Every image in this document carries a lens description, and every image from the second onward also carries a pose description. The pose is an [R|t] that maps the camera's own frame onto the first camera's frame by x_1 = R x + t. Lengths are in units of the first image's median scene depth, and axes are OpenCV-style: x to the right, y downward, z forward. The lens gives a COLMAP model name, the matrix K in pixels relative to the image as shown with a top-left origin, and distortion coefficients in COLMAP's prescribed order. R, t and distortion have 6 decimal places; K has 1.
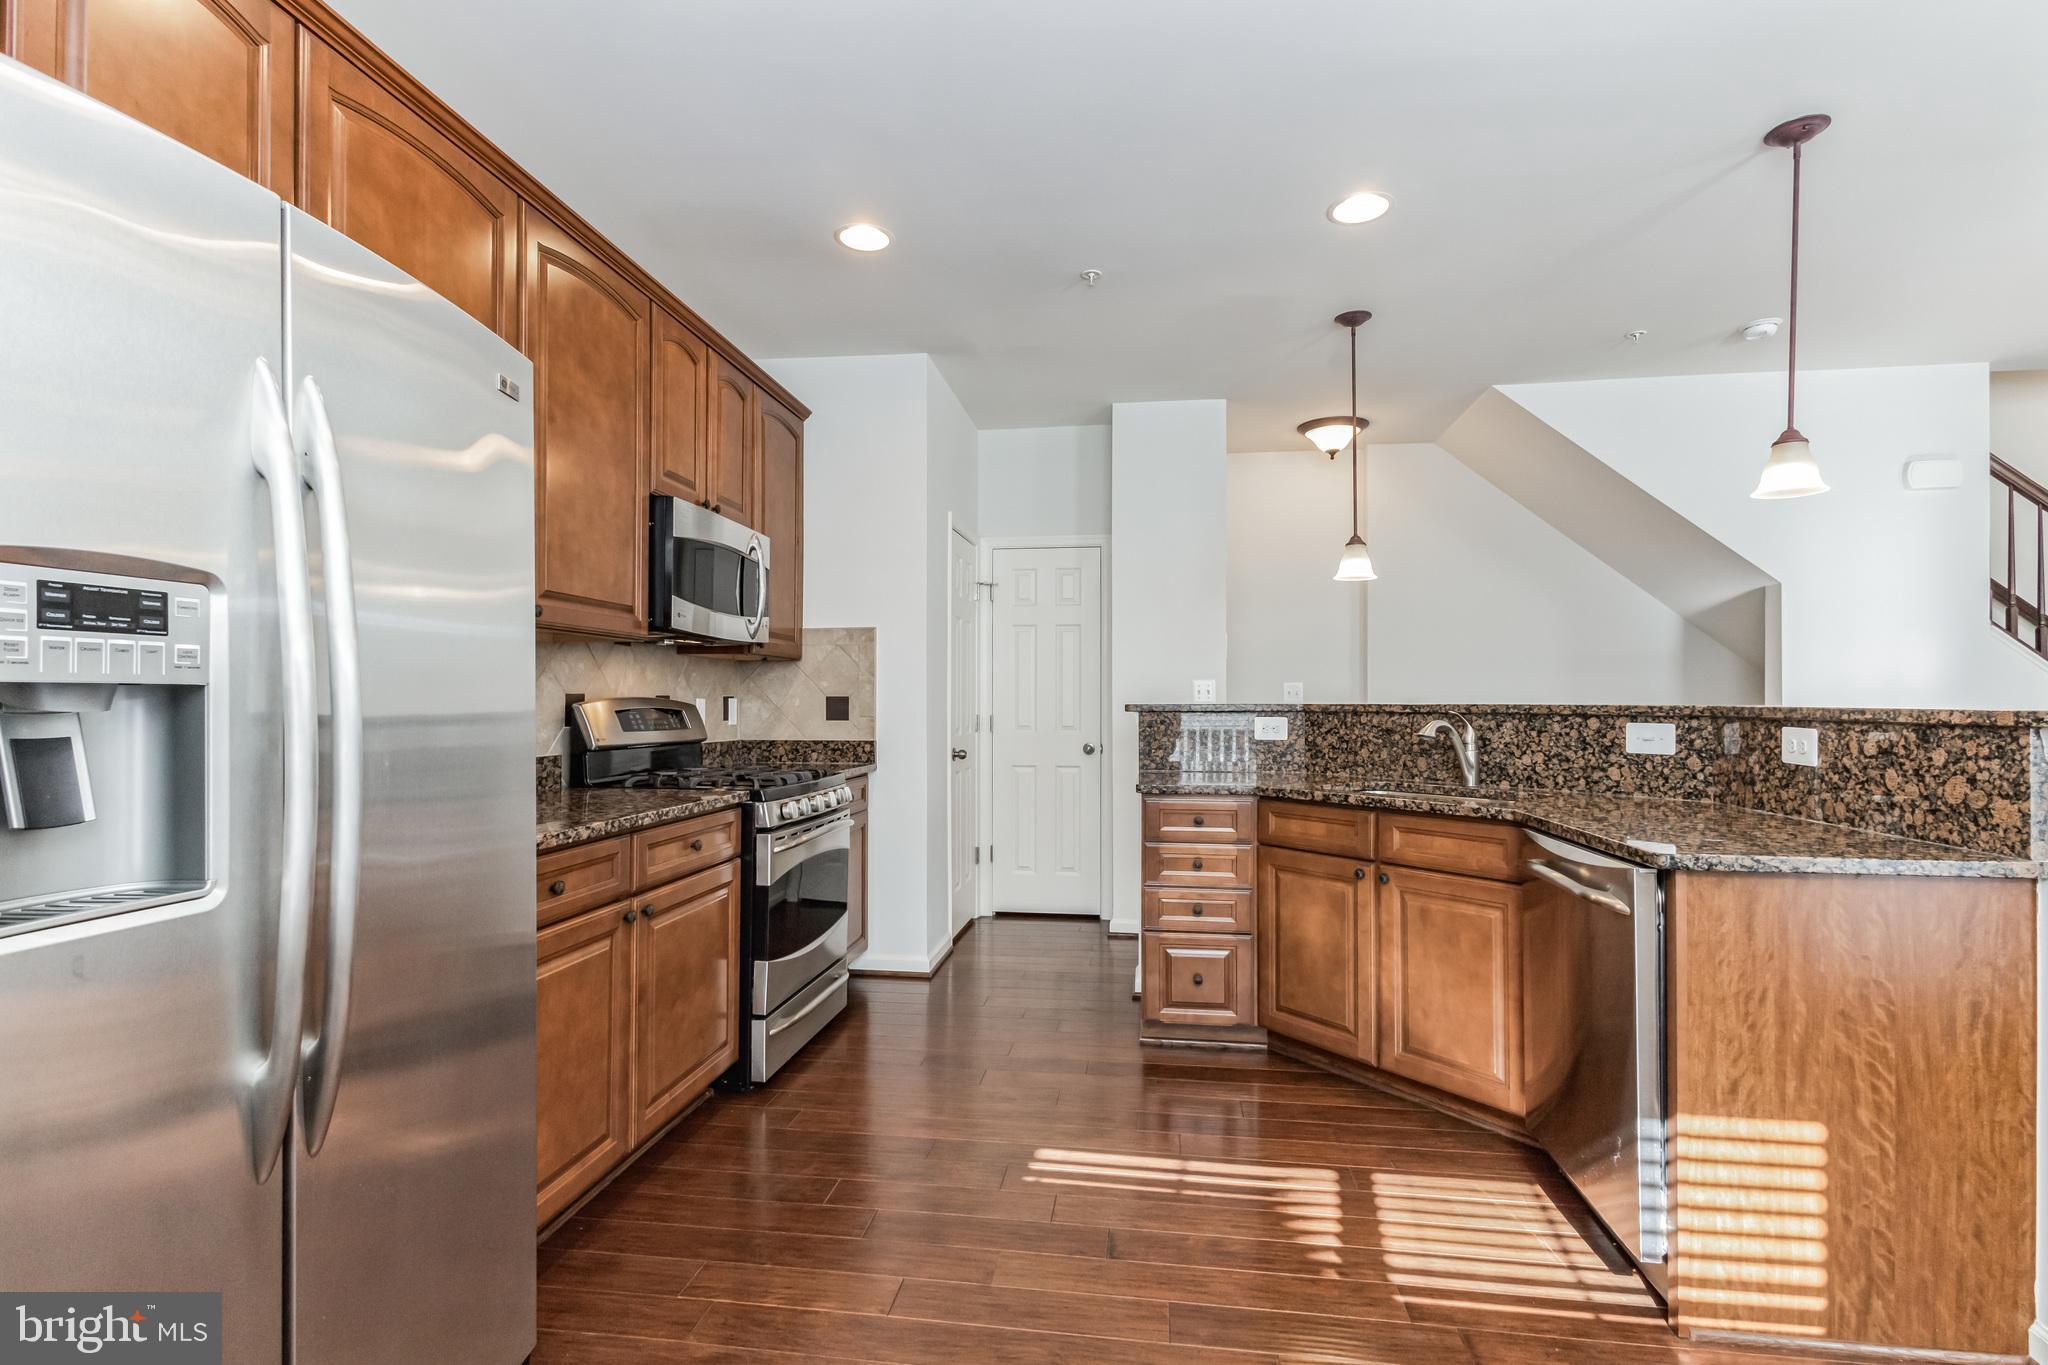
lens RADIAL K [[948.2, 0, 1020.7], [0, 948.2, 692.5], [0, 0, 1]] dist [0.001916, 0.000310]
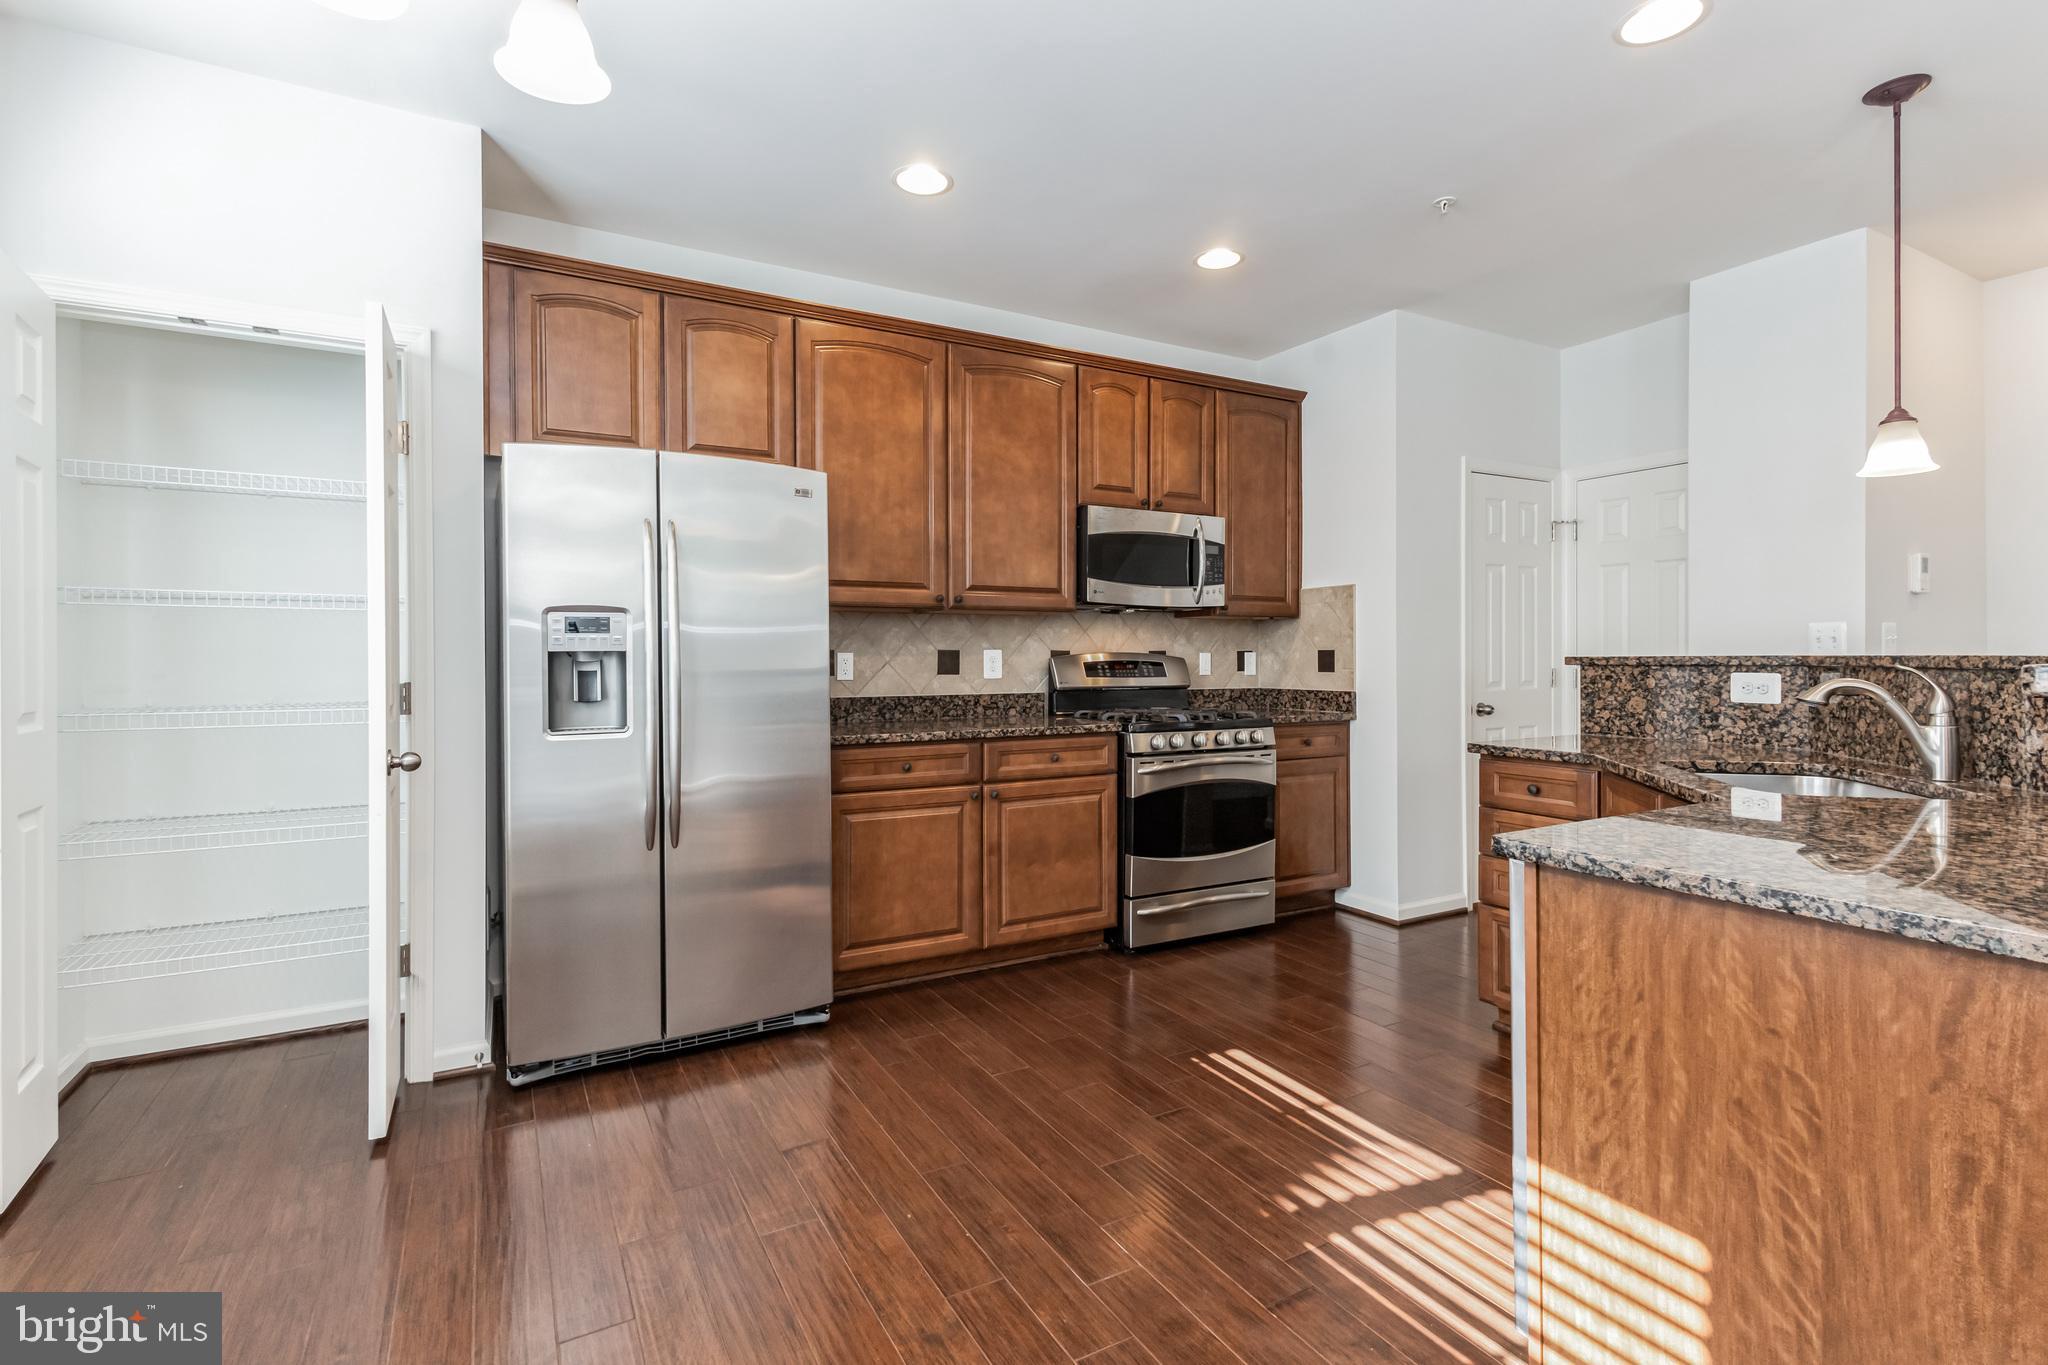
lens RADIAL K [[938.0, 0, 1025.7], [0, 938.0, 662.6], [0, 0, 1]] dist [-0.000789, -0.000273]
pose [[0.606261, 0.002157, -0.795263, 0.908904], [0.011952, 0.999859, 0.011823, 0.003284], [0.795176, -0.016673, 0.606149, 0.152510]]
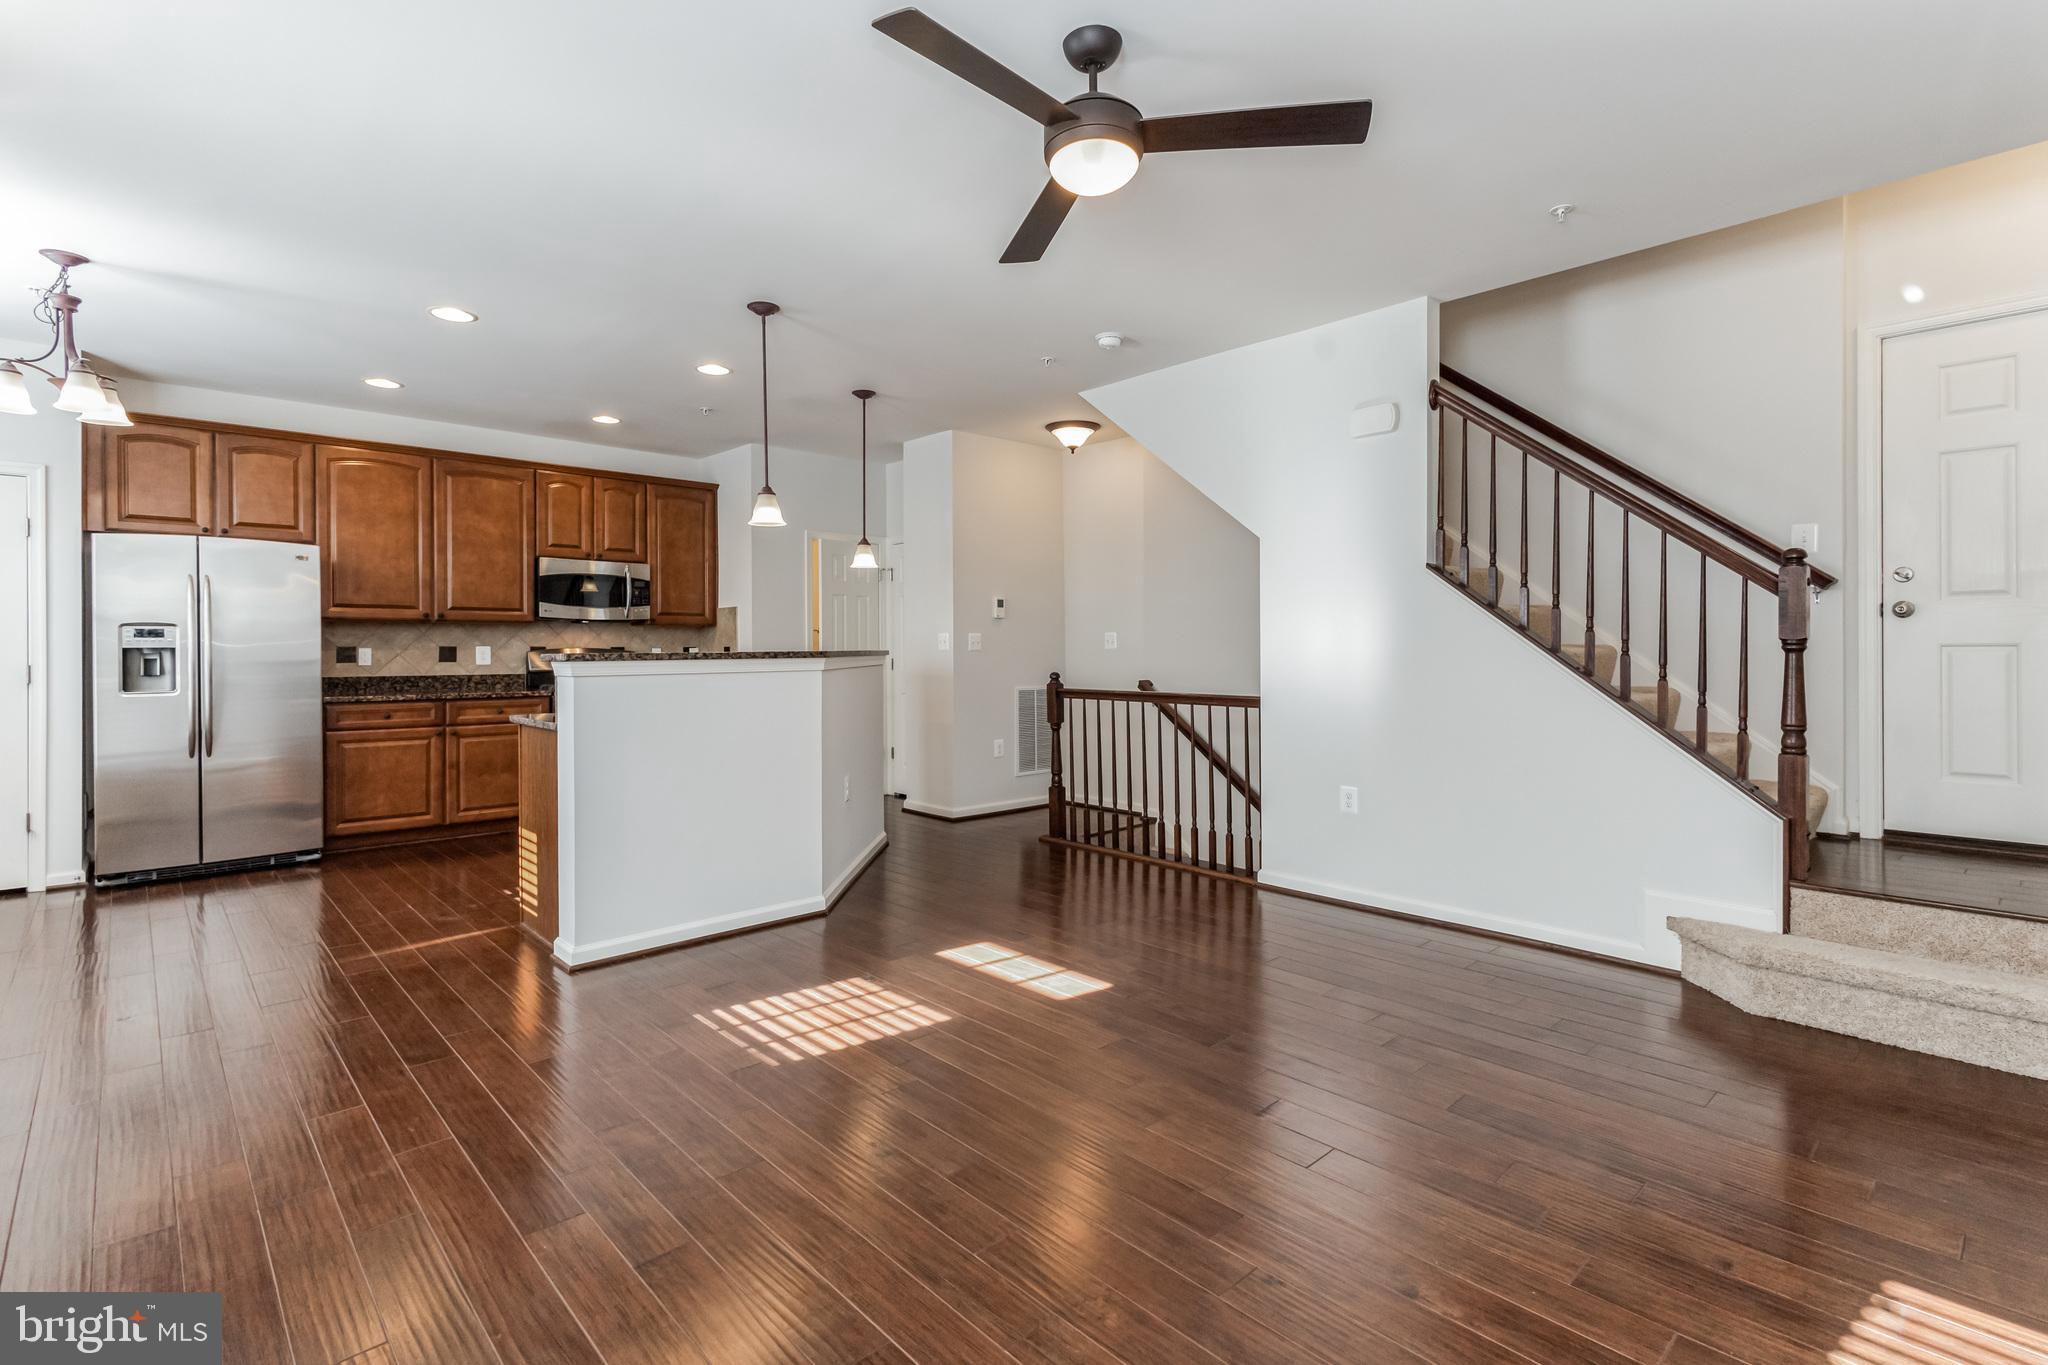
lens RADIAL K [[940.4, 0, 1024.9], [0, 940.4, 653.2], [0, 0, 1]] dist [0.002734, 0.000269]
pose [[0.783737, -0.000040, -0.621093, 2.623728], [0.009104, 0.999893, 0.011424, 0.002477], [0.621026, -0.014608, 0.783654, -0.024925]]
